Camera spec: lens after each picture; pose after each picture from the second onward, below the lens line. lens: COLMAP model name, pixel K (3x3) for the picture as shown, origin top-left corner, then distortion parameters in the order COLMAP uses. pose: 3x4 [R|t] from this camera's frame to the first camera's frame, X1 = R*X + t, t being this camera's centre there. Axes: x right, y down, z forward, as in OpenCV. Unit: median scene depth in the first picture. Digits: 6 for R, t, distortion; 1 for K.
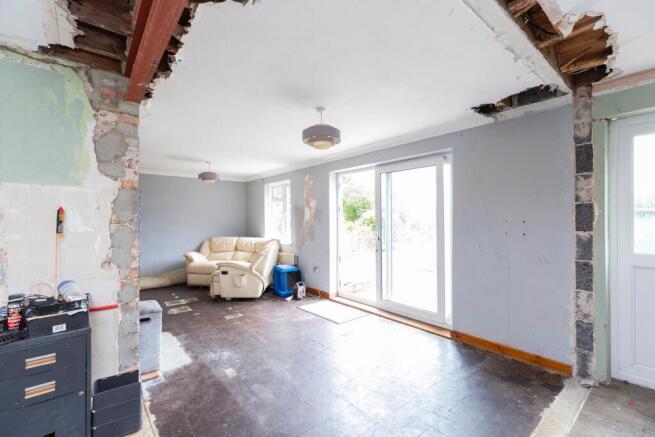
lens RADIAL K [[293.7, 0, 327.5], [0, 293.7, 218.5], [0, 0, 1]] dist [0.001357, -0.000132]
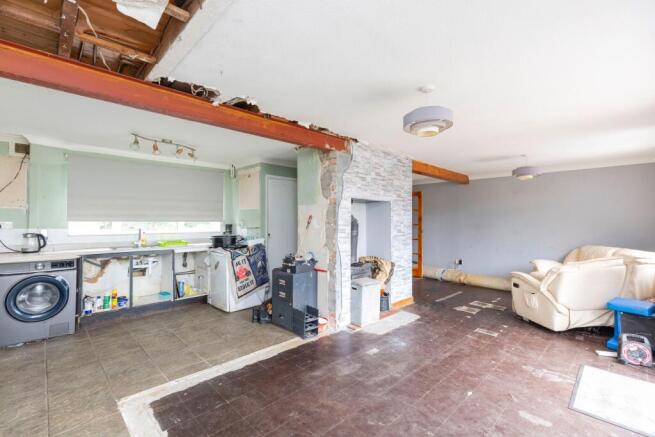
lens RADIAL K [[293.7, 0, 327.5], [0, 293.7, 218.5], [0, 0, 1]] dist [0.001357, -0.000132]
pose [[0.053526, -0.010569, -0.998511, 0.606016], [0.002207, 0.999943, -0.010466, 0.002122], [0.998564, -0.001644, 0.053546, 0.544043]]
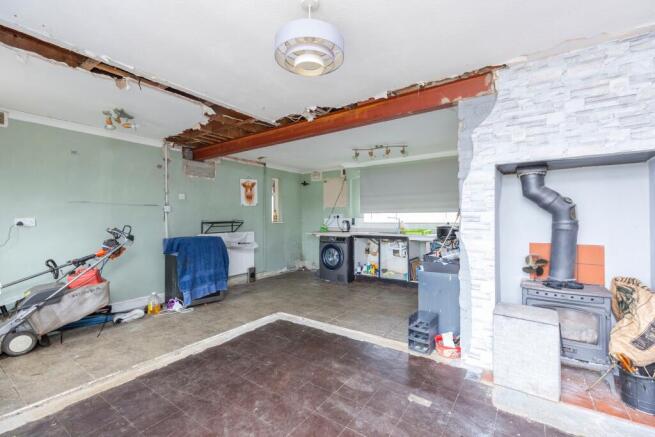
lens RADIAL K [[293.7, 0, 327.5], [0, 293.7, 218.5], [0, 0, 1]] dist [0.001357, -0.000132]
pose [[-0.972874, 0.005946, -0.231260, 0.059036], [0.007200, 0.999964, -0.004580, 0.034115], [0.231224, -0.006121, -0.972881, 1.221328]]
